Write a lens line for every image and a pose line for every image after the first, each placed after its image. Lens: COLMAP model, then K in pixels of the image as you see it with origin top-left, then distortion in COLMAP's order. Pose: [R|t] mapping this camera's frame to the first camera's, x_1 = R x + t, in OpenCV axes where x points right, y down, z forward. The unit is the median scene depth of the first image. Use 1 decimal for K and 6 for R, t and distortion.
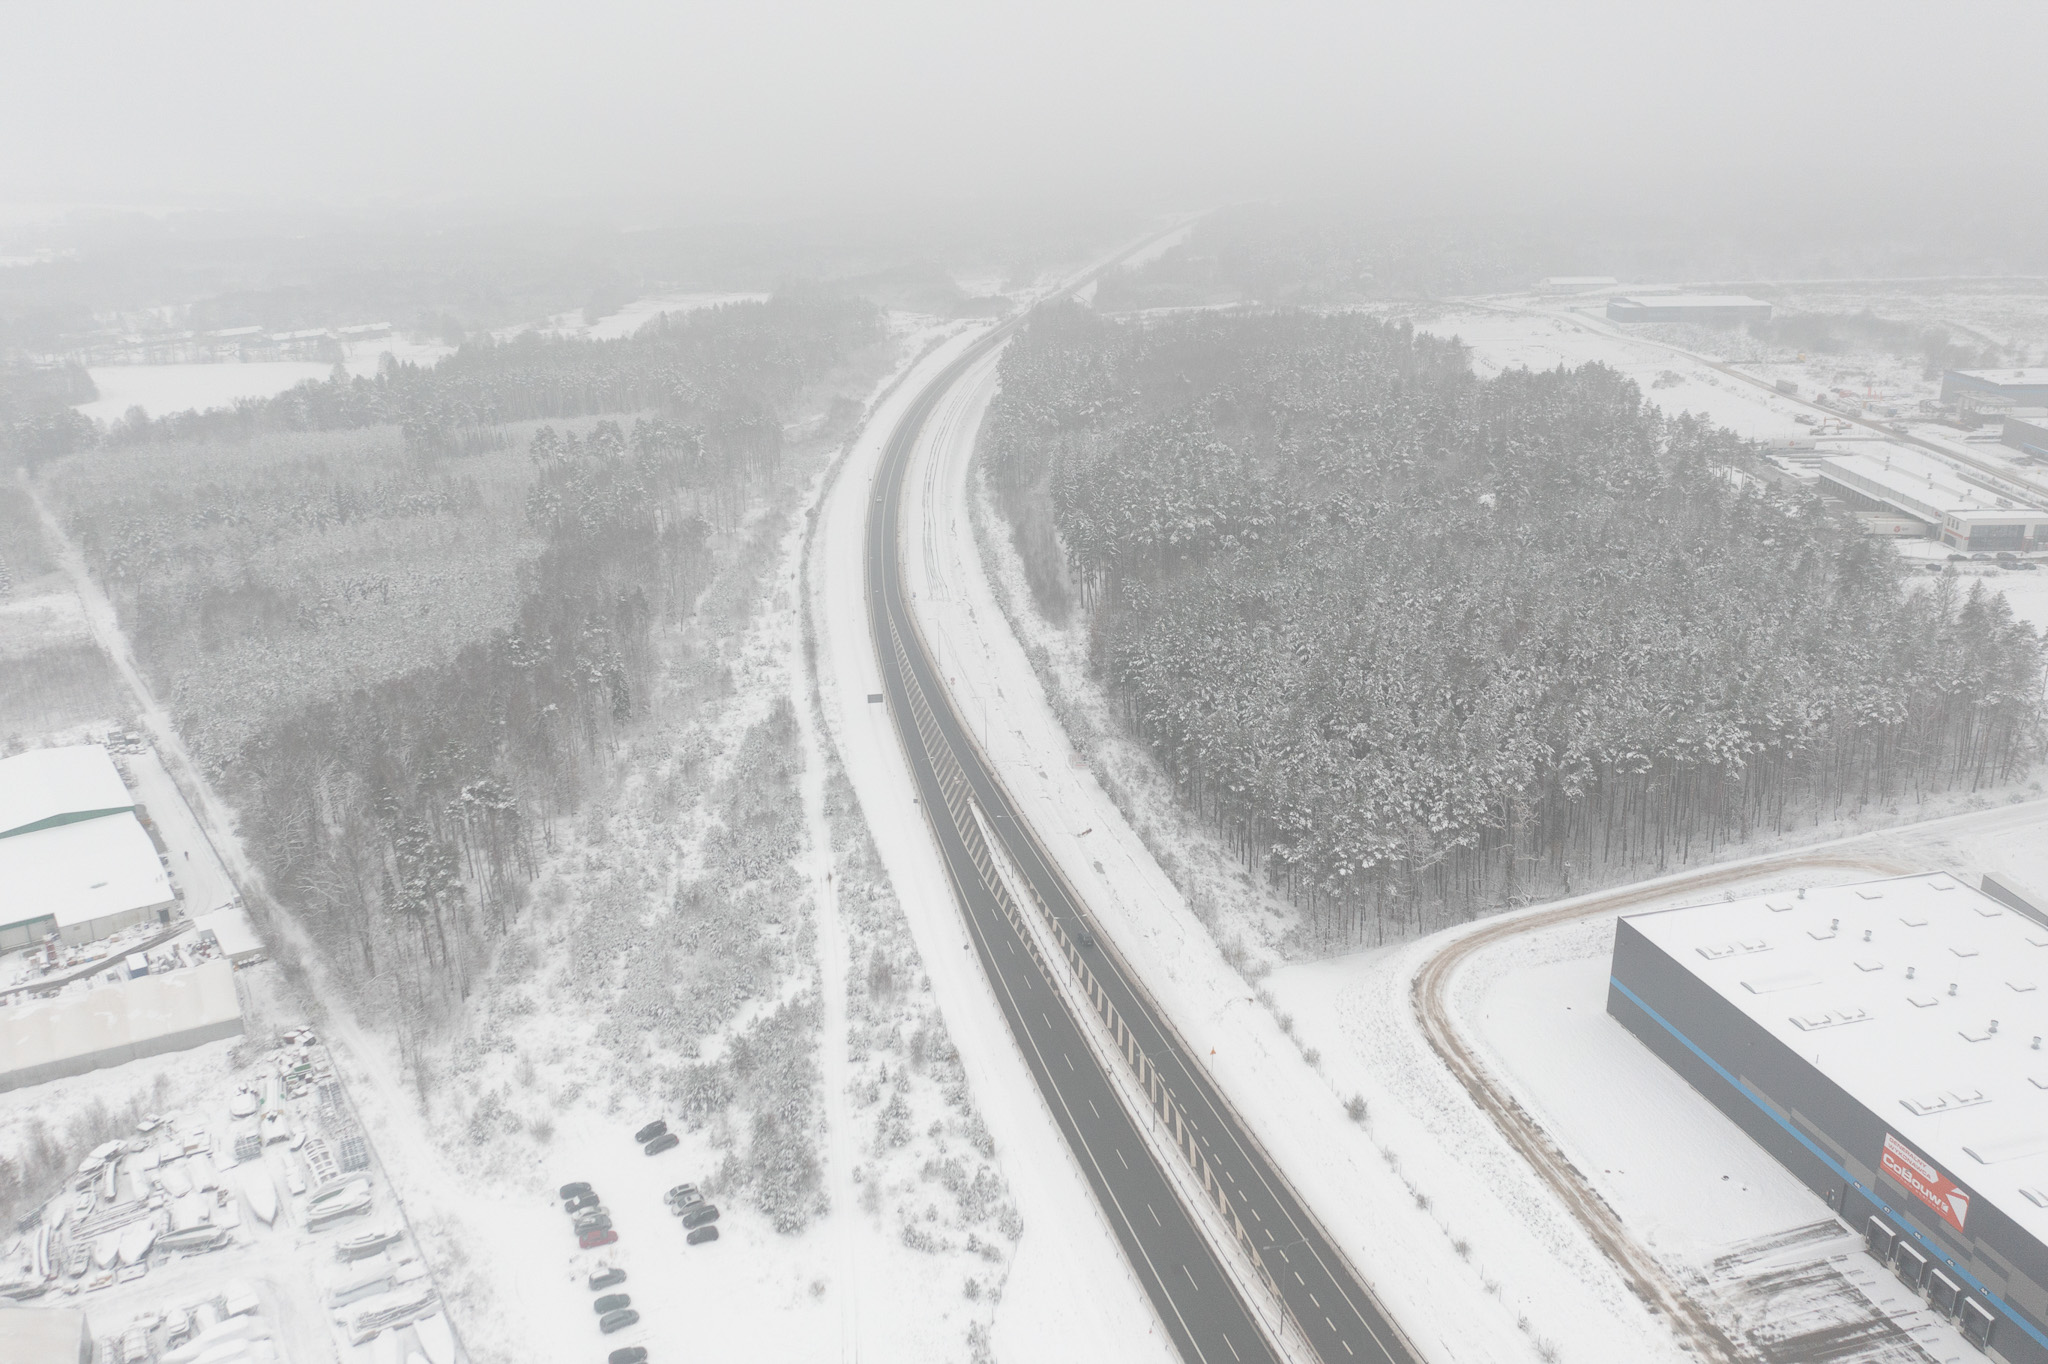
lens RADIAL K [[1611.2, 0, 1024.0], [0, 1611.2, 682.0], [0, 0, 1]] dist [-0.021800, 0.003562]
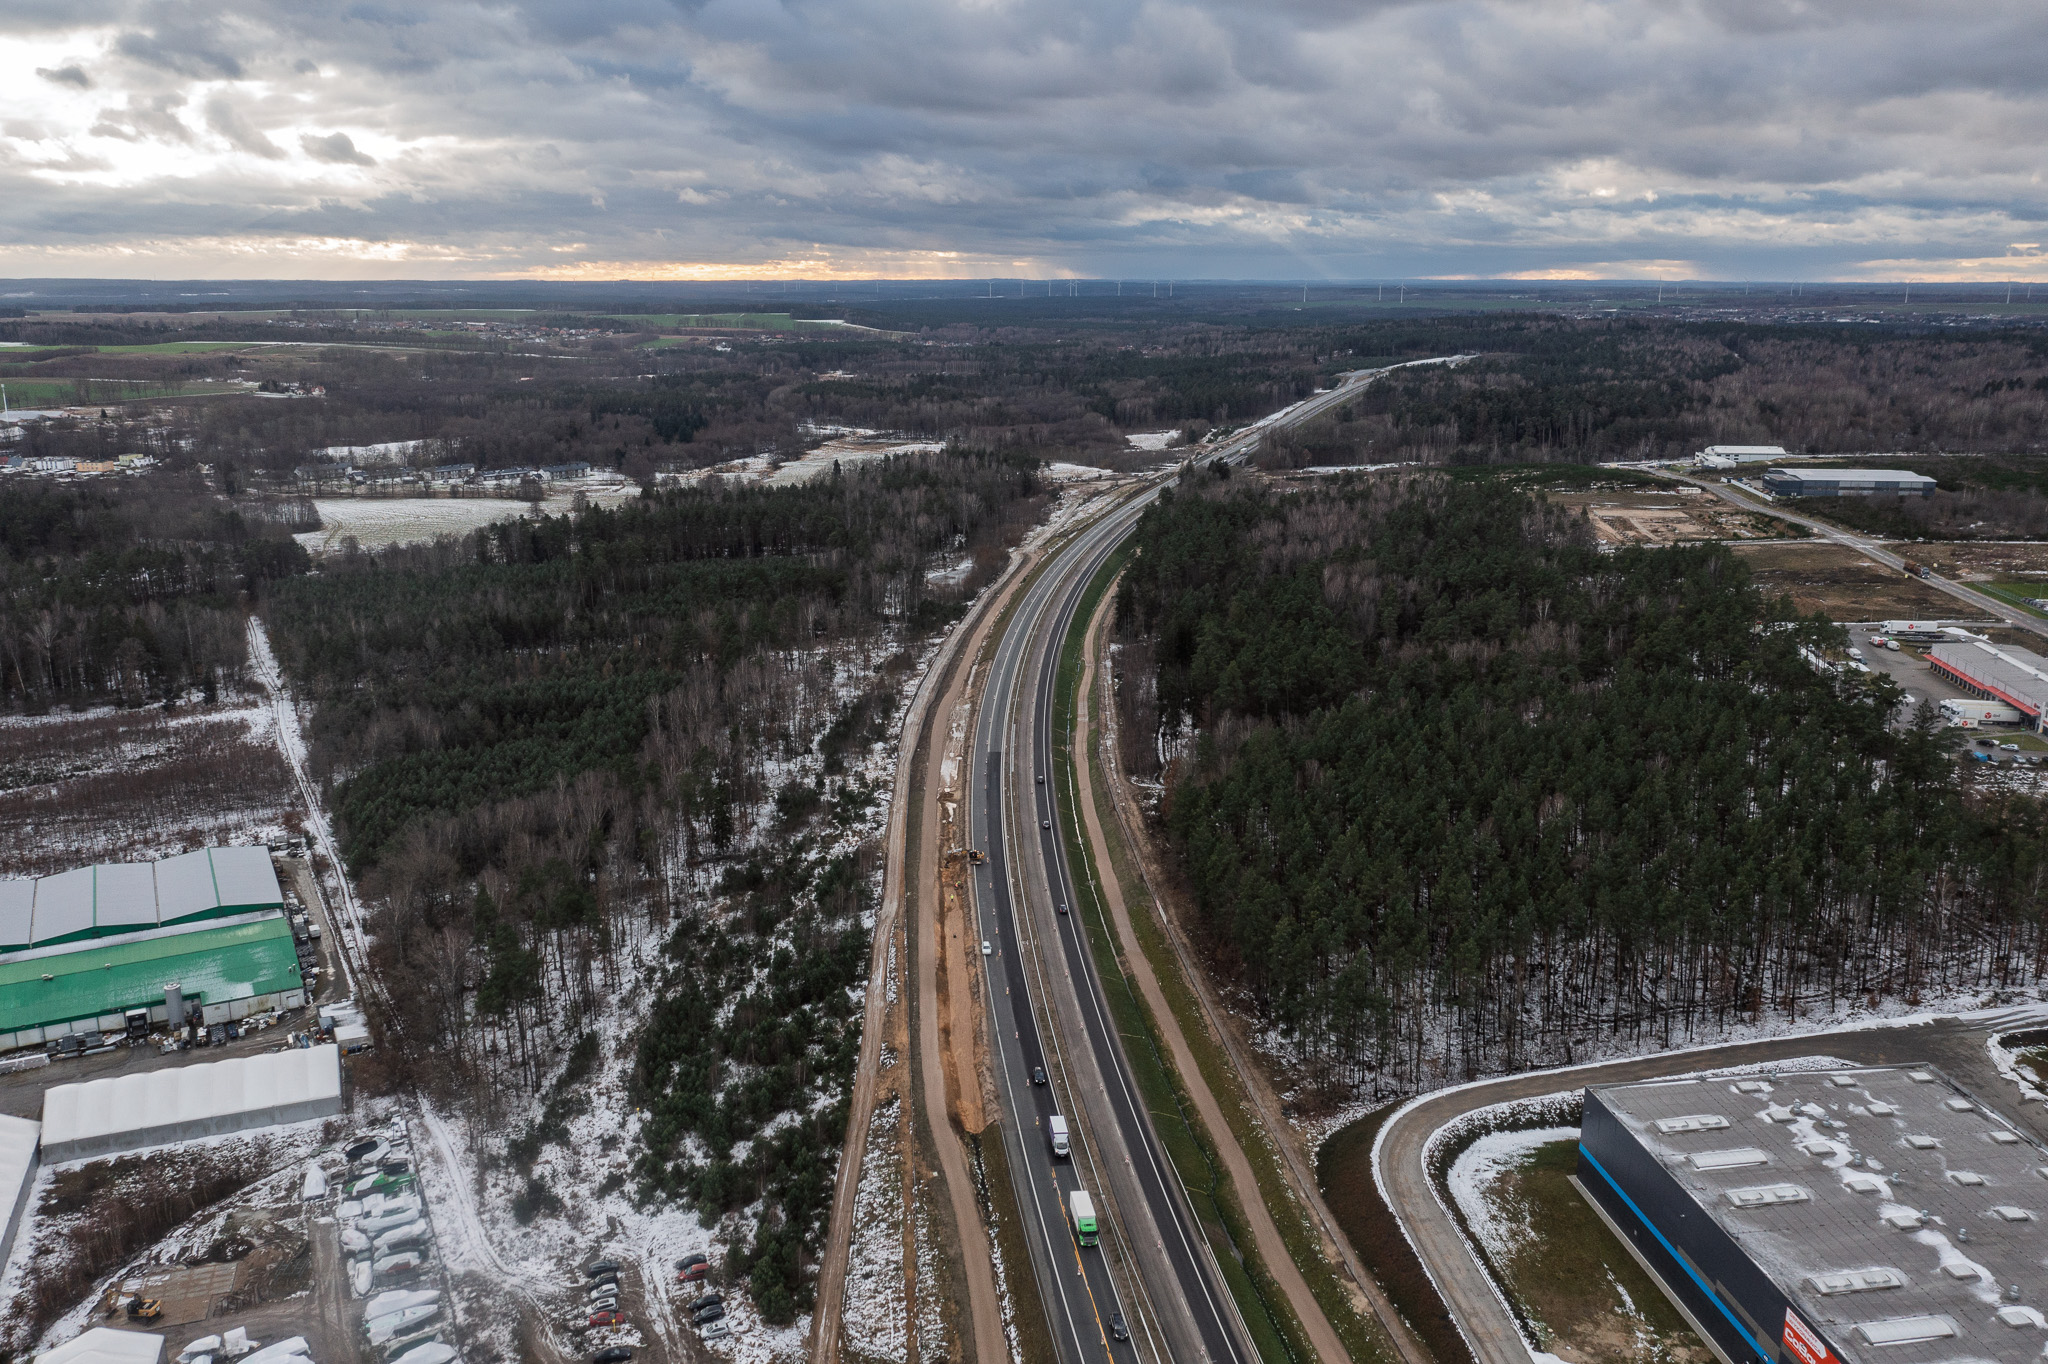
lens RADIAL K [[1611.2, 0, 1024.0], [0, 1611.2, 682.0], [0, 0, 1]] dist [-0.021800, 0.003562]
pose [[0.992457, 0.038287, -0.116462, 0.087697], [-0.048327, 0.995239, -0.084640, -0.006213], [0.112667, 0.089630, 0.989582, -0.069736]]
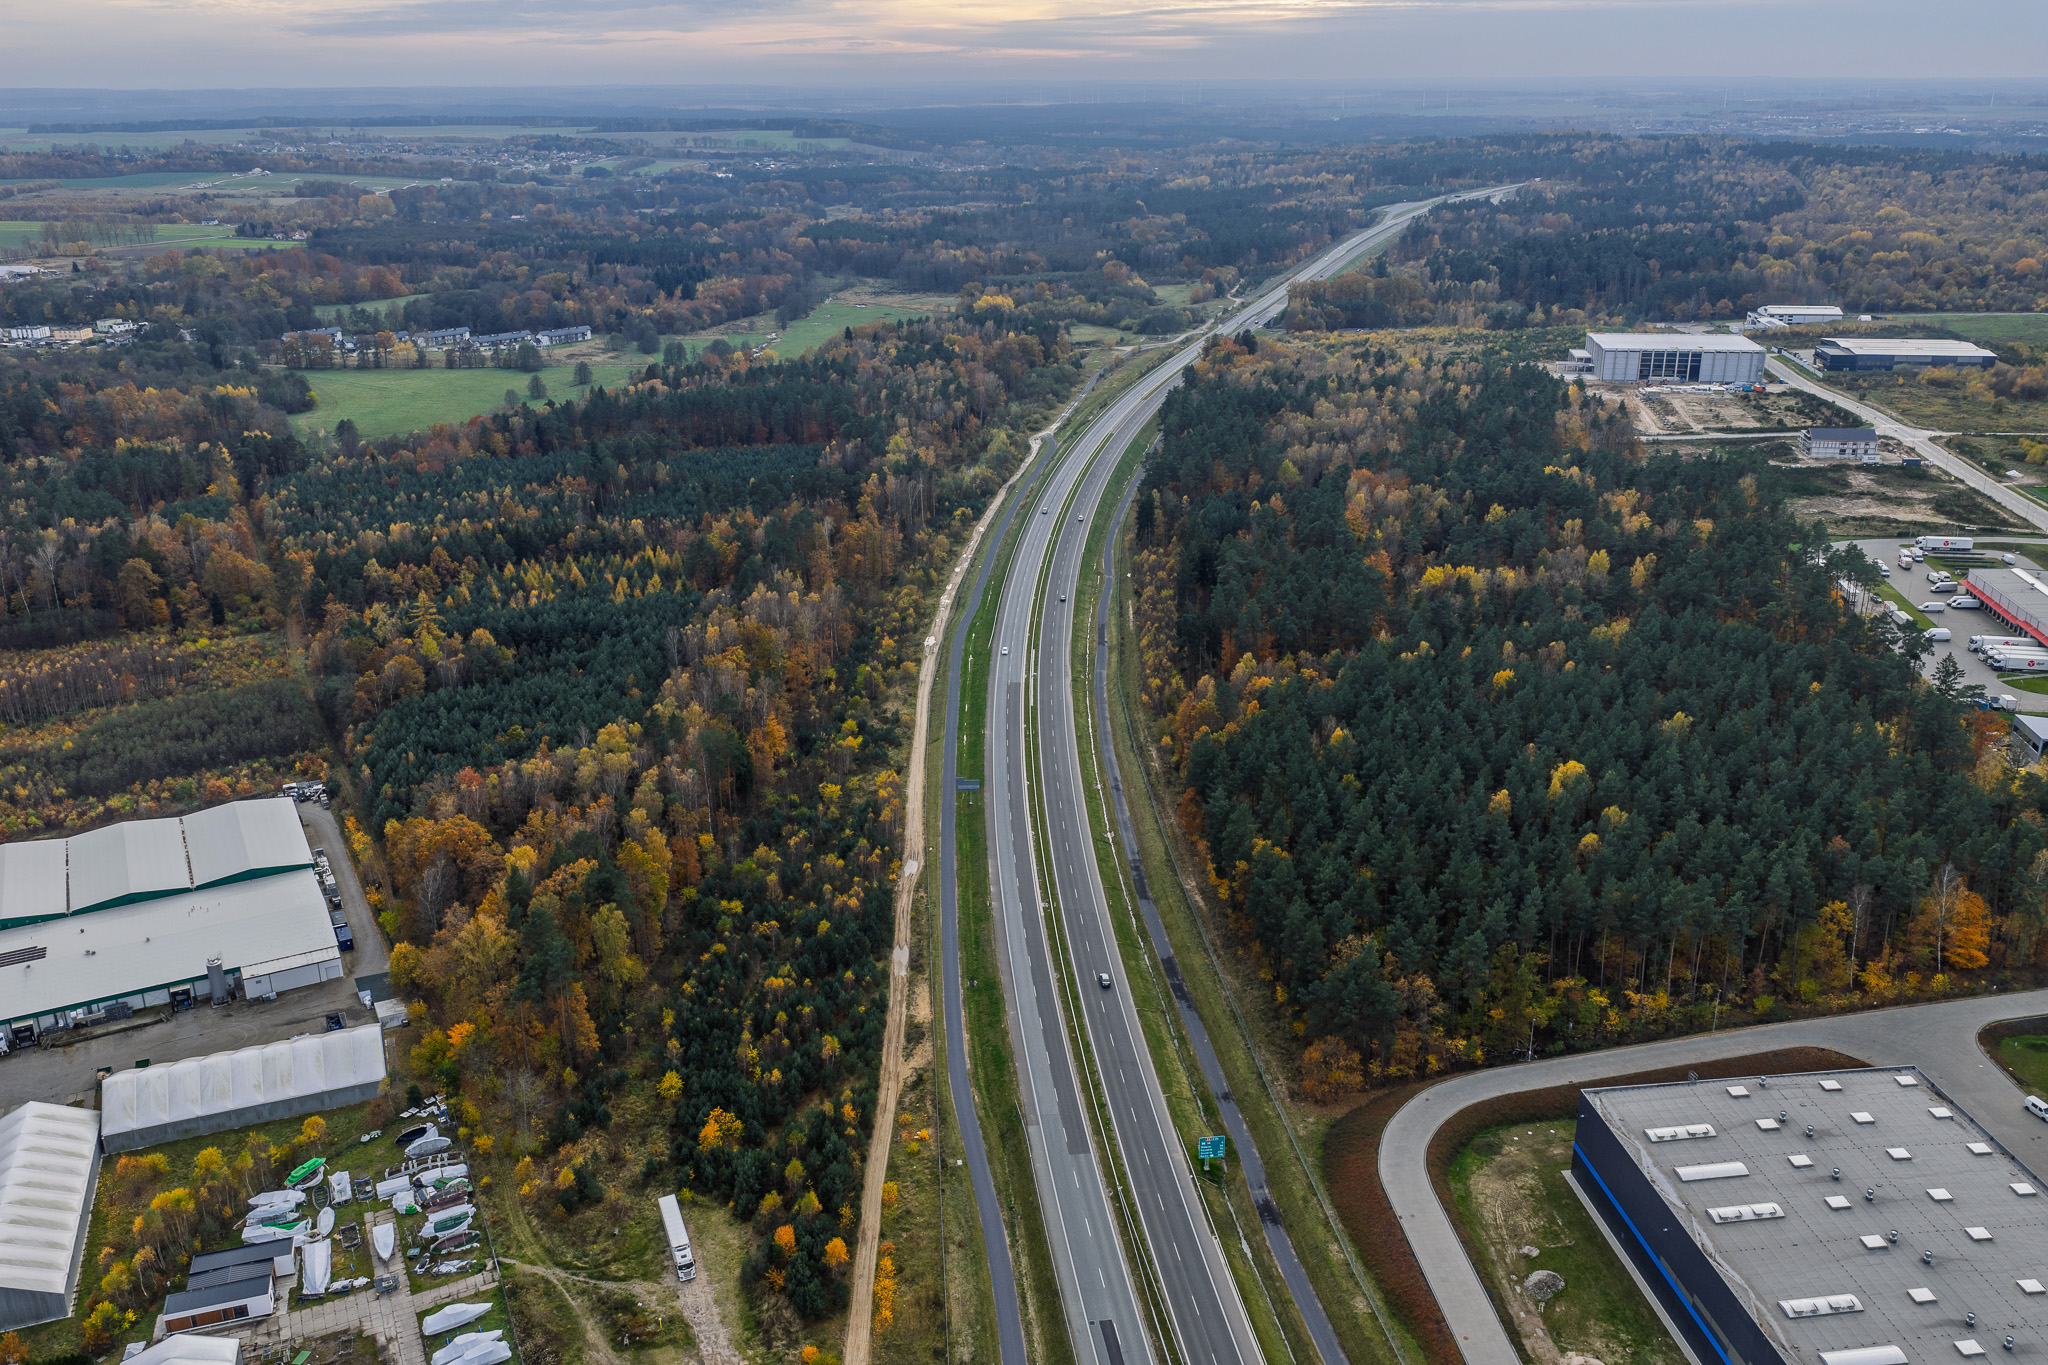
lens RADIAL K [[1675.1, 0, 1033.6], [0, 1675.1, 676.1], [0, 0, 1]] dist [0.001124, -0.015406]
pose [[0.991855, 0.044373, -0.119391, 0.091557], [-0.043097, 0.998983, 0.013248, -0.095840], [0.119858, -0.007995, 0.992759, -0.123749]]
